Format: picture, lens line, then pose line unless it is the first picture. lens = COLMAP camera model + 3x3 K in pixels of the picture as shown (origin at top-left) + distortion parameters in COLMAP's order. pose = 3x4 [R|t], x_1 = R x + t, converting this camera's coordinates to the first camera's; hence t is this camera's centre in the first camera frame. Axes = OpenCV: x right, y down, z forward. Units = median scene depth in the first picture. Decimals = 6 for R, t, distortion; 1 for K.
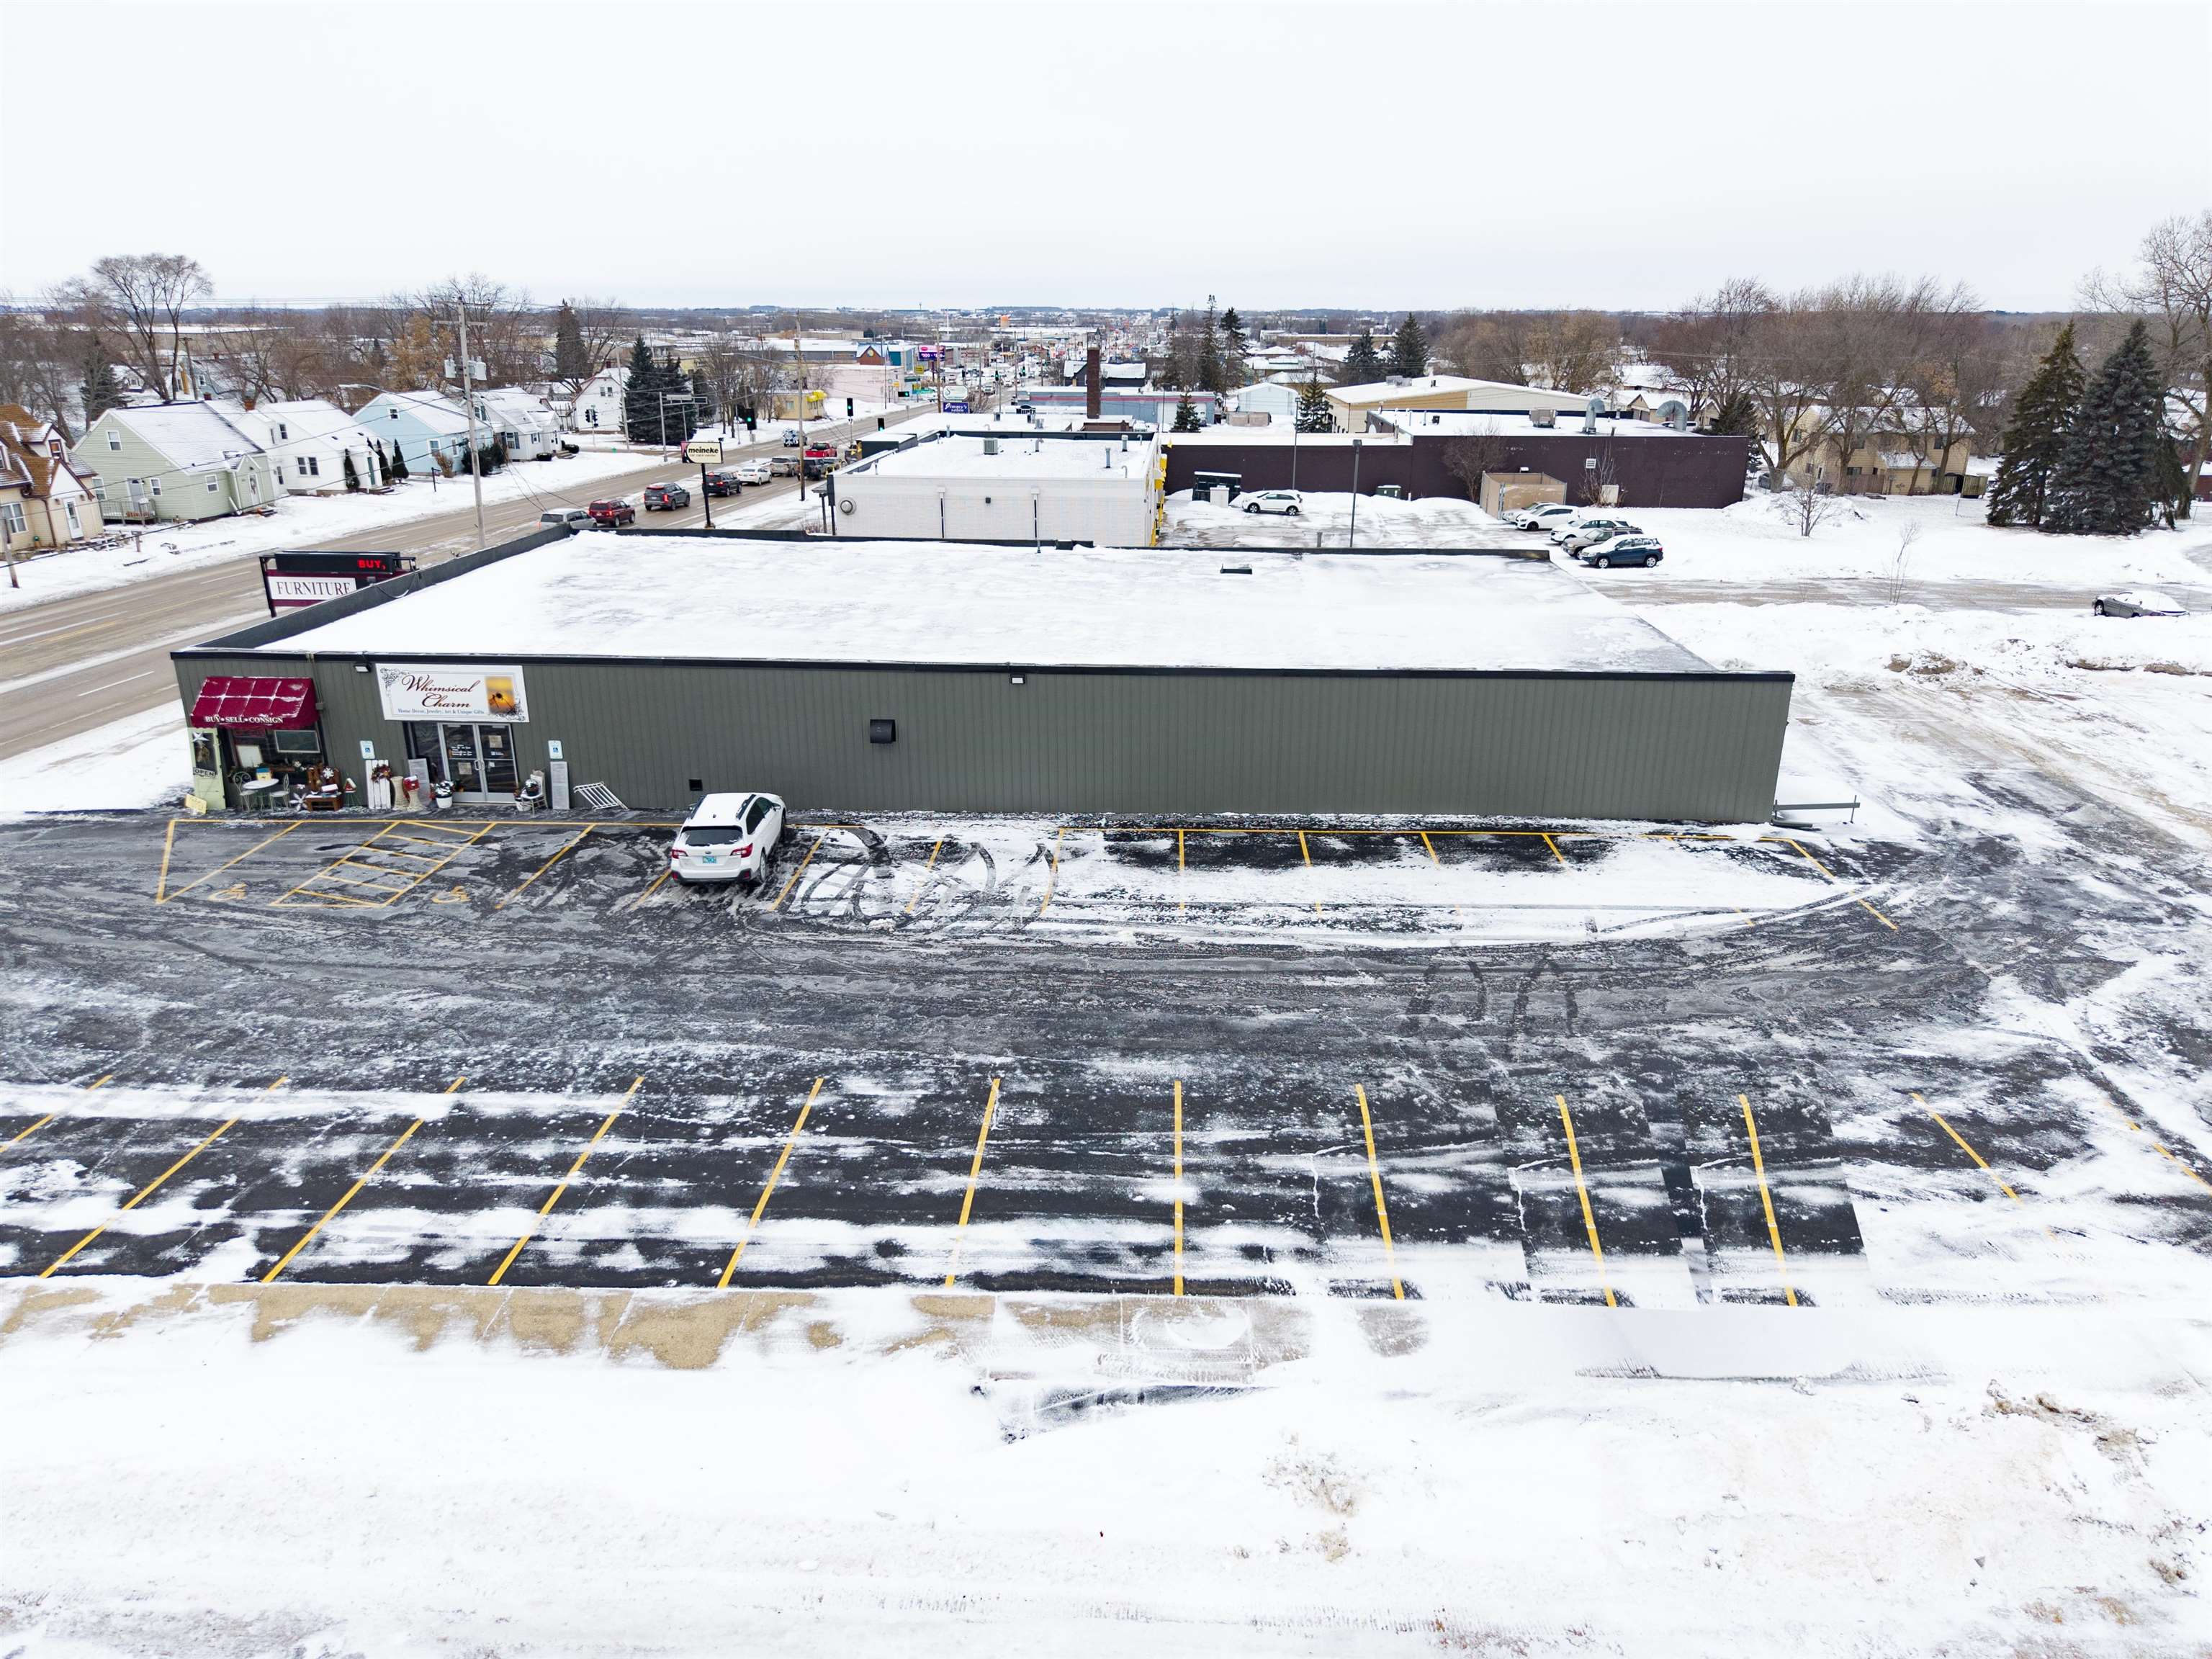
lens RADIAL K [[1479.8, 0, 1106.0], [0, 1479.8, 829.5], [0, 0, 1]] dist [0.032516, -0.038381]
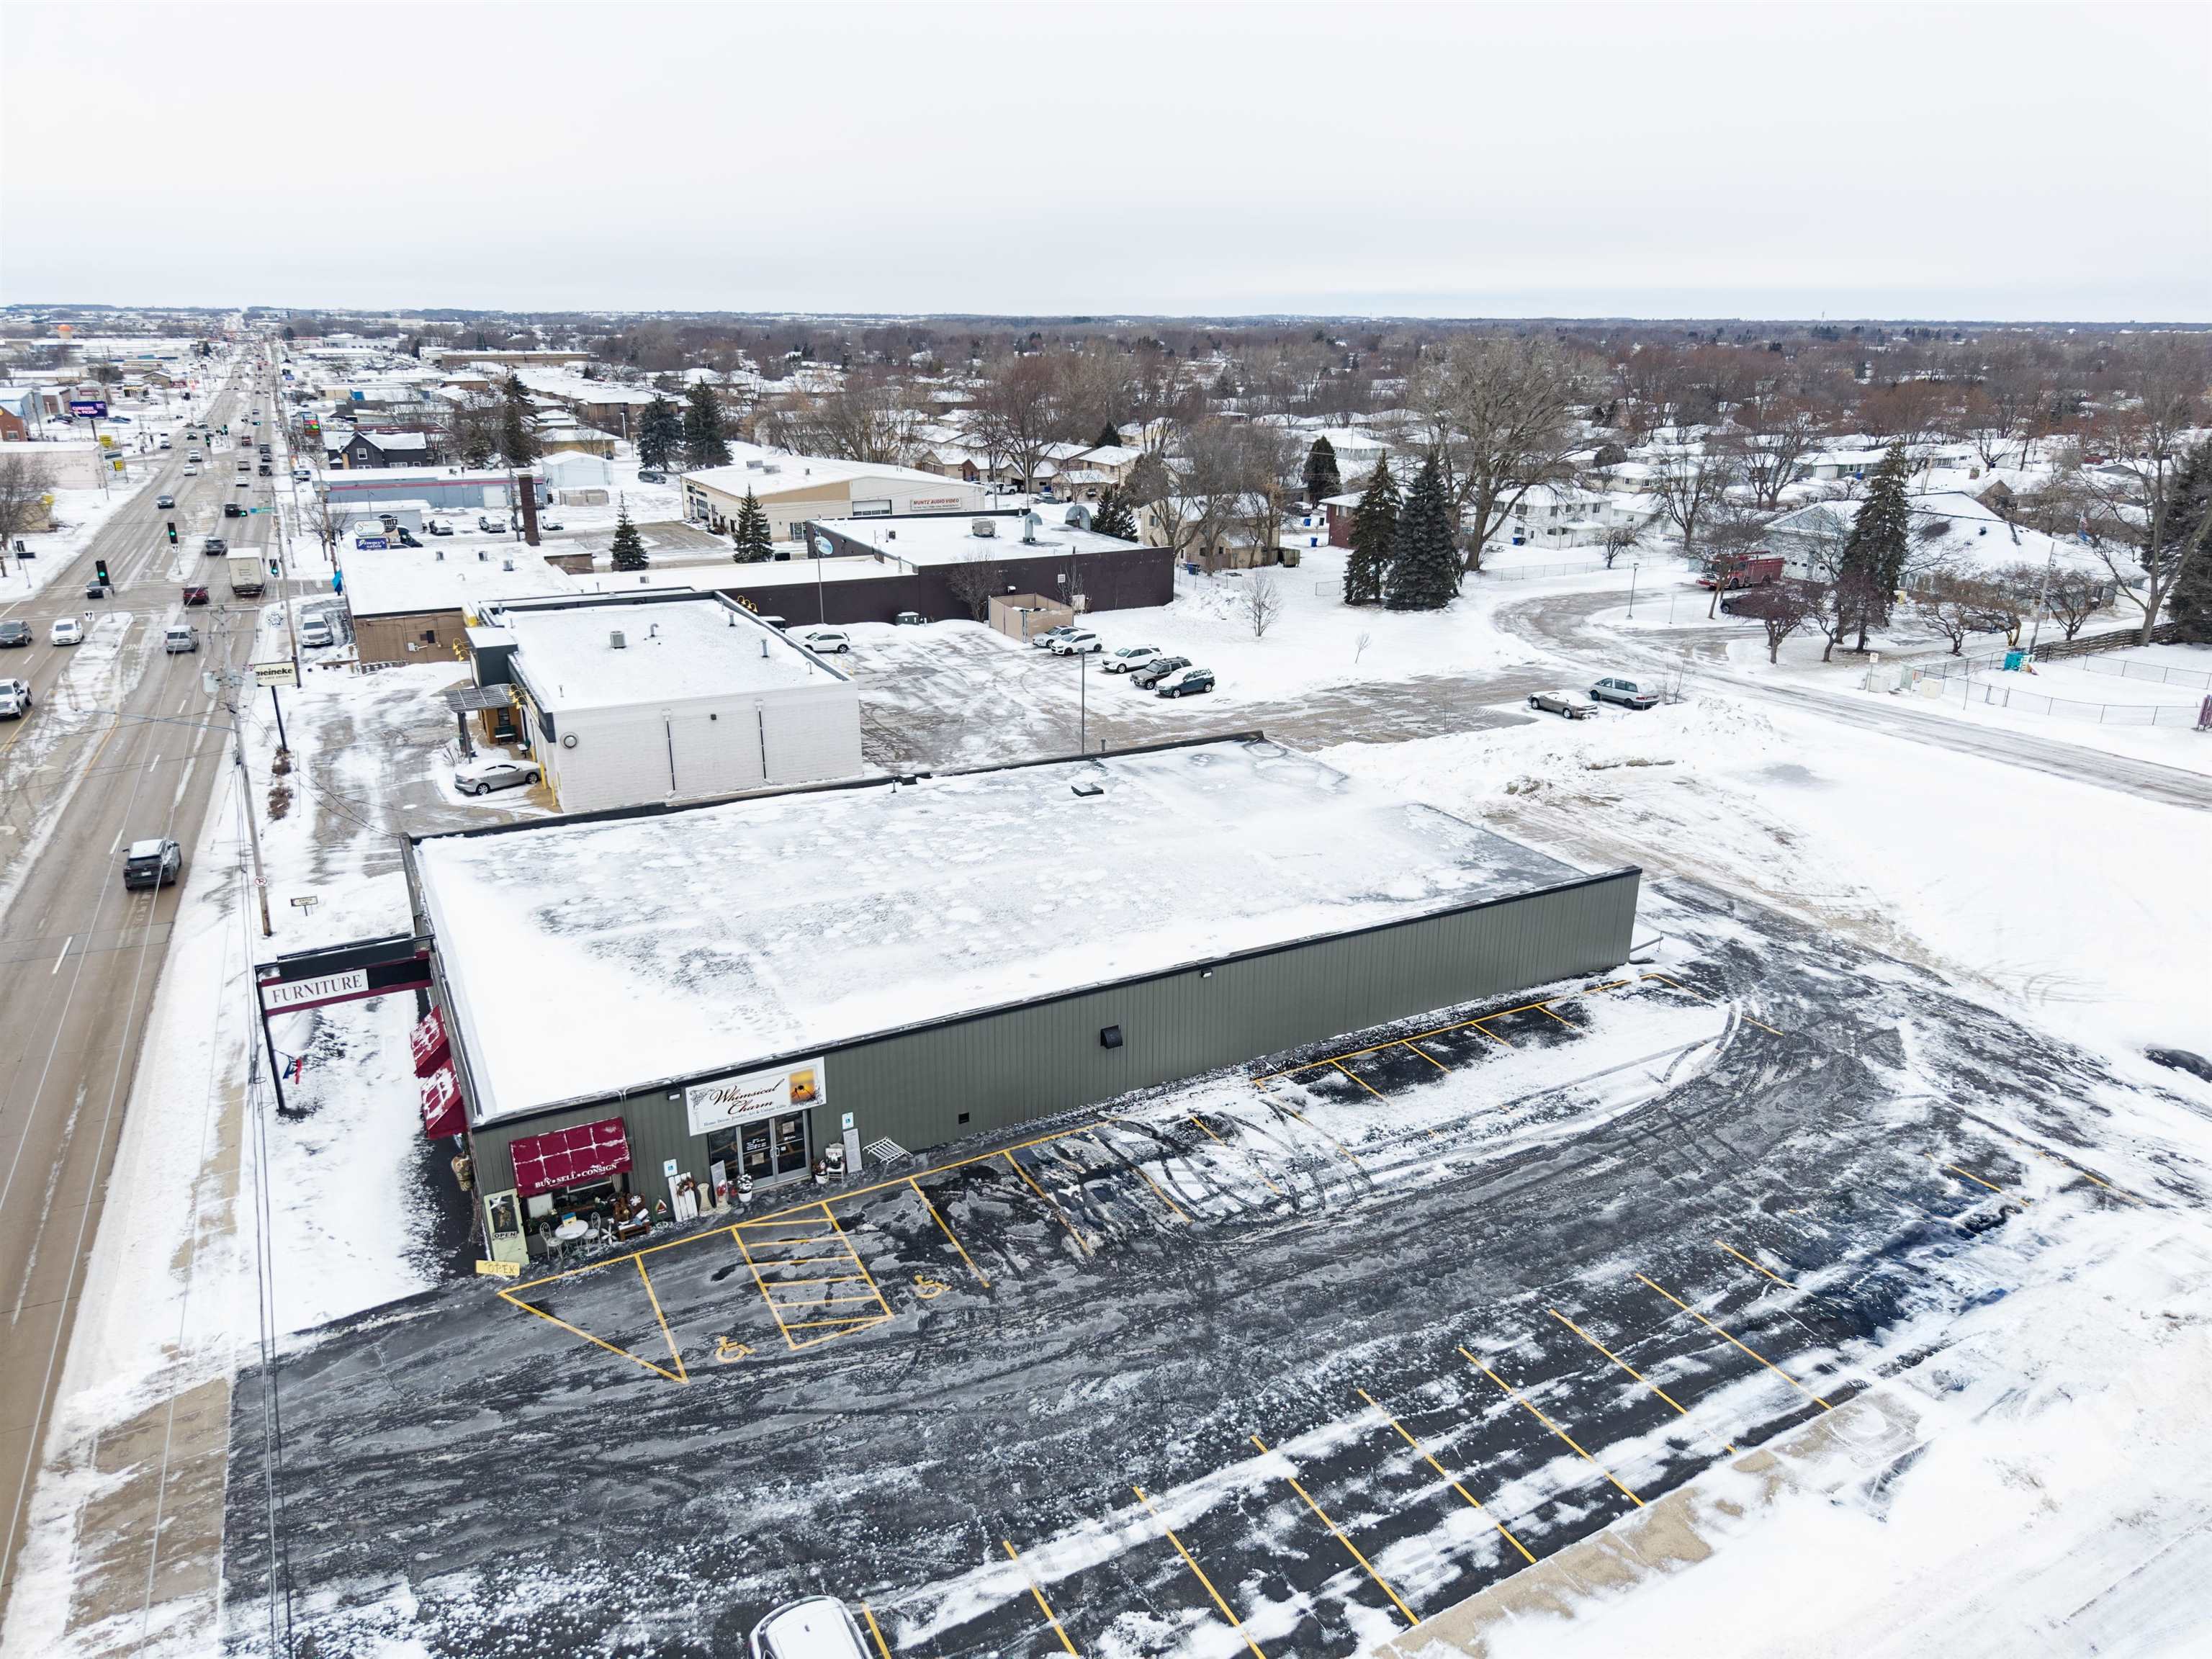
lens RADIAL K [[1479.8, 0, 1106.0], [0, 1479.8, 829.5], [0, 0, 1]] dist [0.032516, -0.038381]
pose [[0.859785, -0.165881, 0.482963, -0.800480], [0.165571, 0.985232, 0.043639, -0.324286], [-0.483069, 0.042445, 0.874553, -0.082077]]
